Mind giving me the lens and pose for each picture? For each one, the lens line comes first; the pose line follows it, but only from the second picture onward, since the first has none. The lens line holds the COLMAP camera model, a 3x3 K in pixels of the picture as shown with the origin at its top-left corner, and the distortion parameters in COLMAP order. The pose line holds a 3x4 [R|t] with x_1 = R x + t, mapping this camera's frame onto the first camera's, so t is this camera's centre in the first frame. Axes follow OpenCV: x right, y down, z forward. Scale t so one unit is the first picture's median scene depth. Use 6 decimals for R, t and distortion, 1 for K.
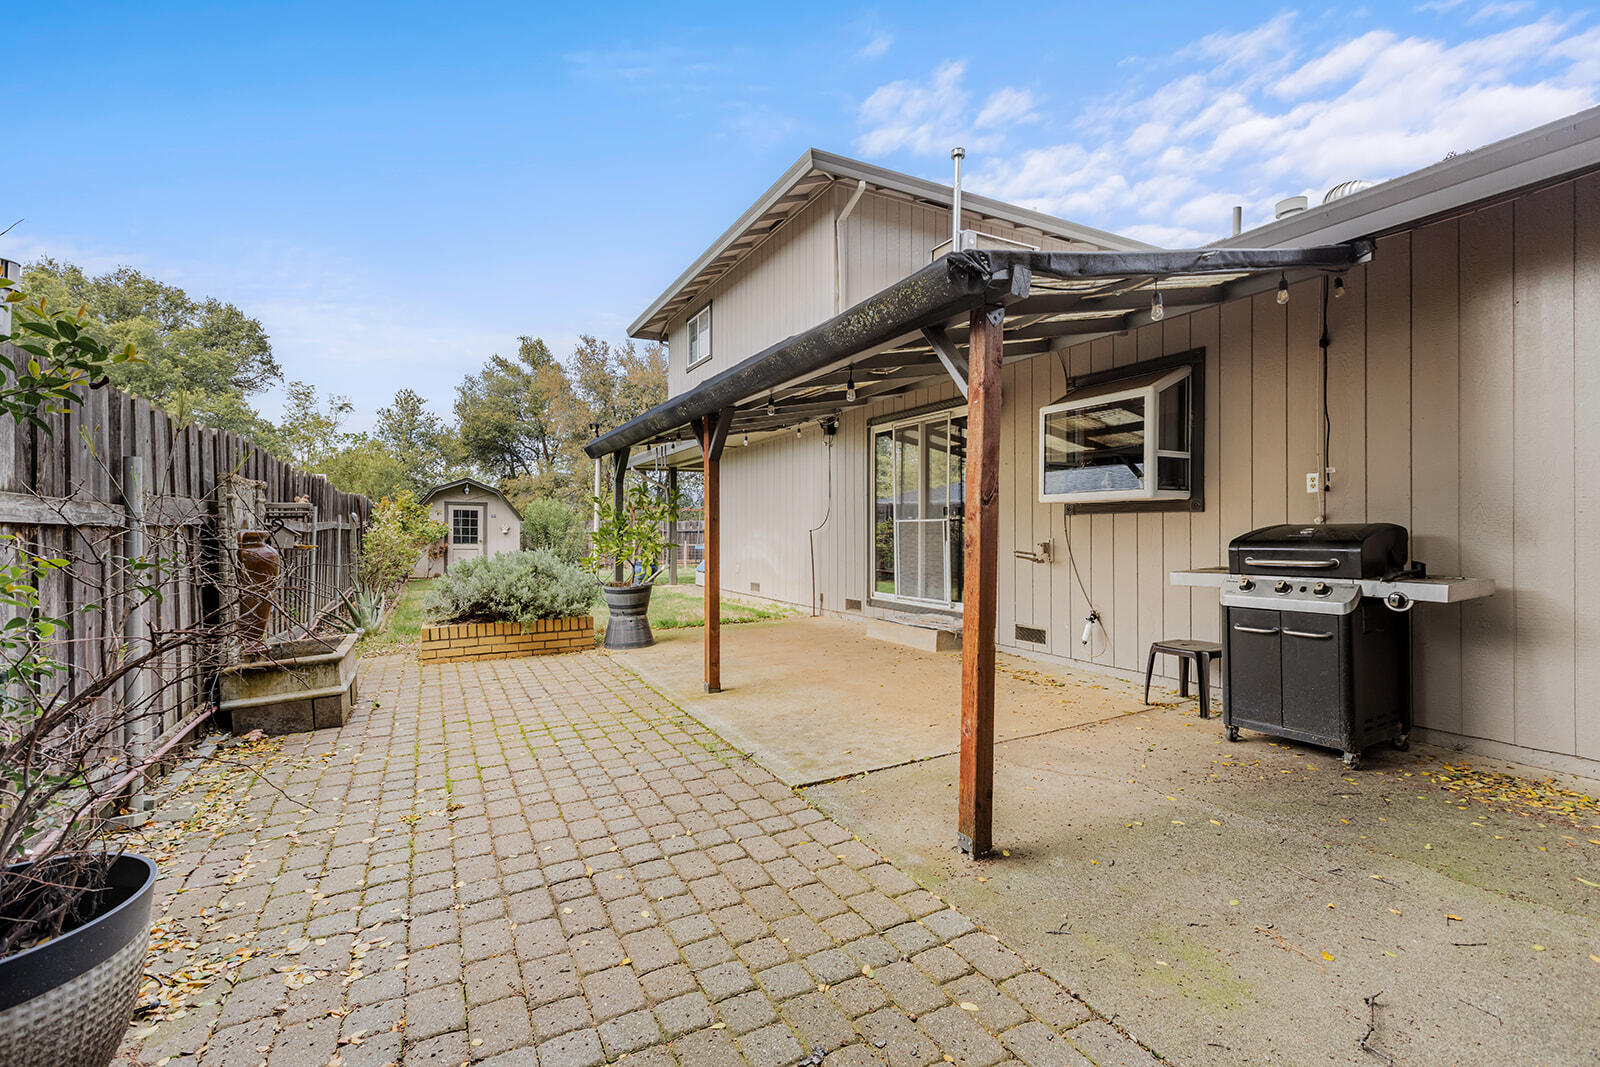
lens RADIAL K [[713.9, 0, 798.0], [0, 713.9, 530.3], [0, 0, 1]] dist [0.003932, 0.000445]
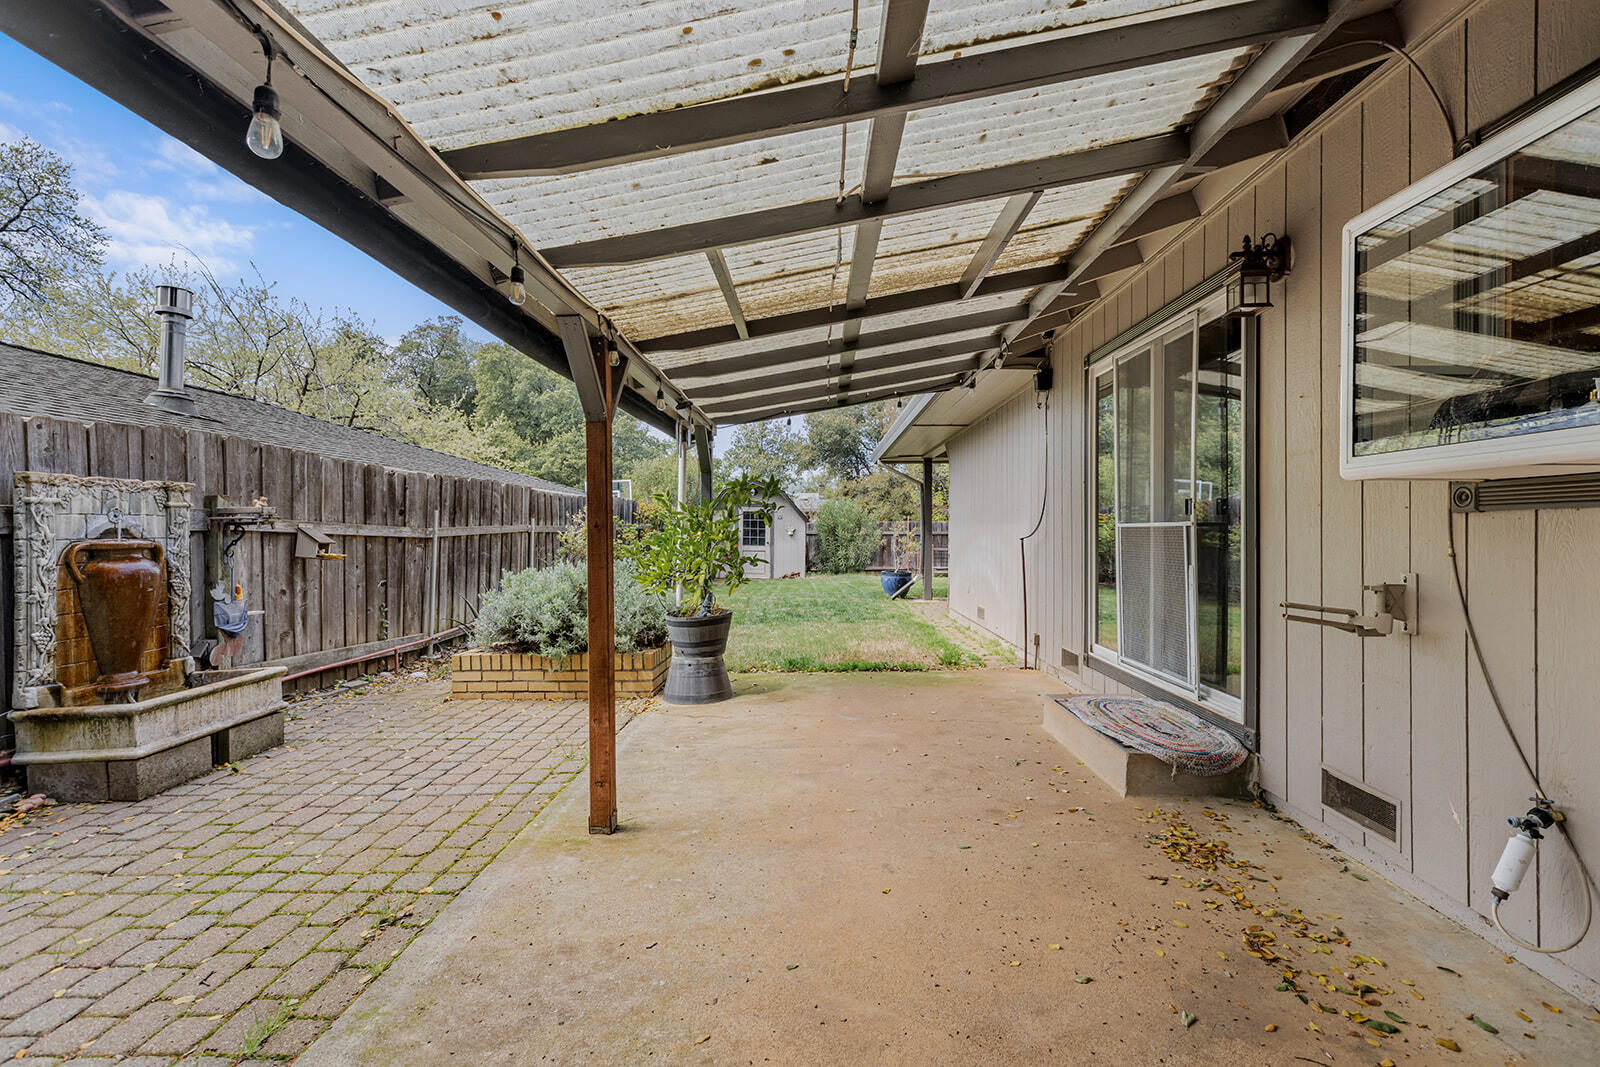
lens RADIAL K [[716.5, 0, 798.5], [0, 716.5, 538.4], [0, 0, 1]] dist [0.001933, -0.000564]
pose [[0.873665, 0.008175, -0.486459, 0.182337], [-0.002468, 0.999920, 0.012372, -0.008390], [0.486522, -0.009609, 0.873616, 0.361608]]
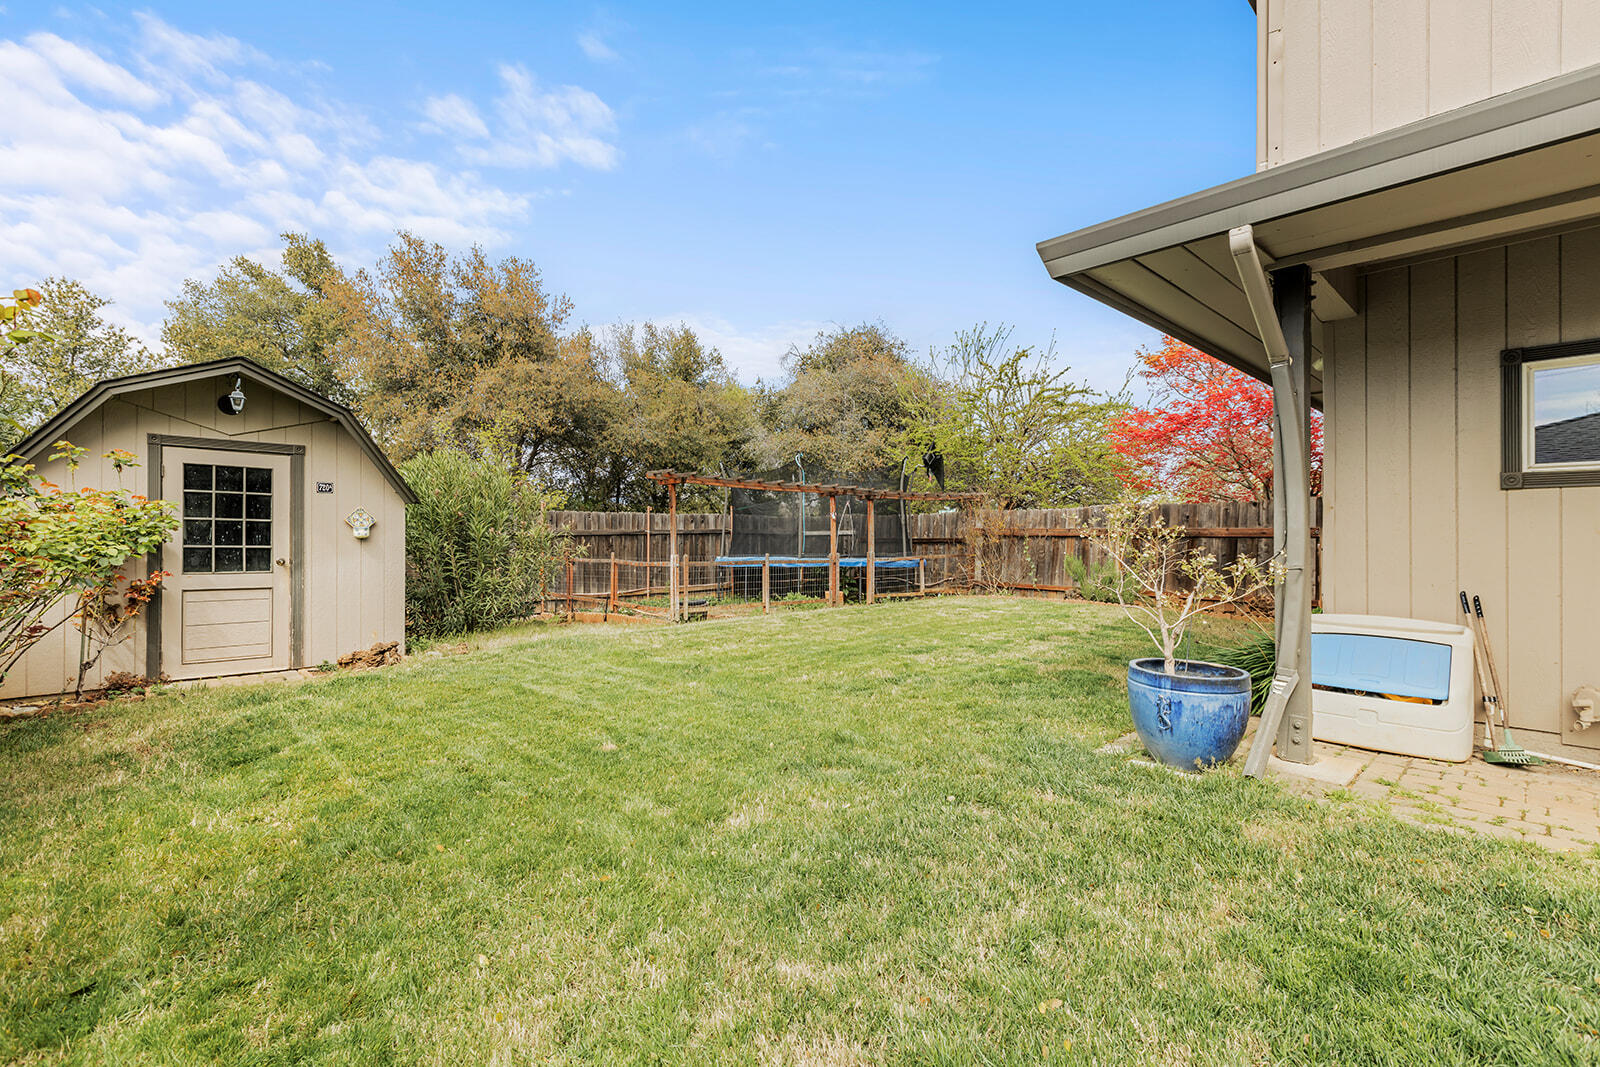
lens RADIAL K [[716.5, 0, 805.5], [0, 716.5, 534.2], [0, 0, 1]] dist [0.001933, -0.000564]
pose [[0.959583, 0.002854, 0.281410, -0.724081], [-0.004295, 0.999981, 0.004506, -0.001132], [-0.281392, -0.005533, 0.959577, 1.457254]]
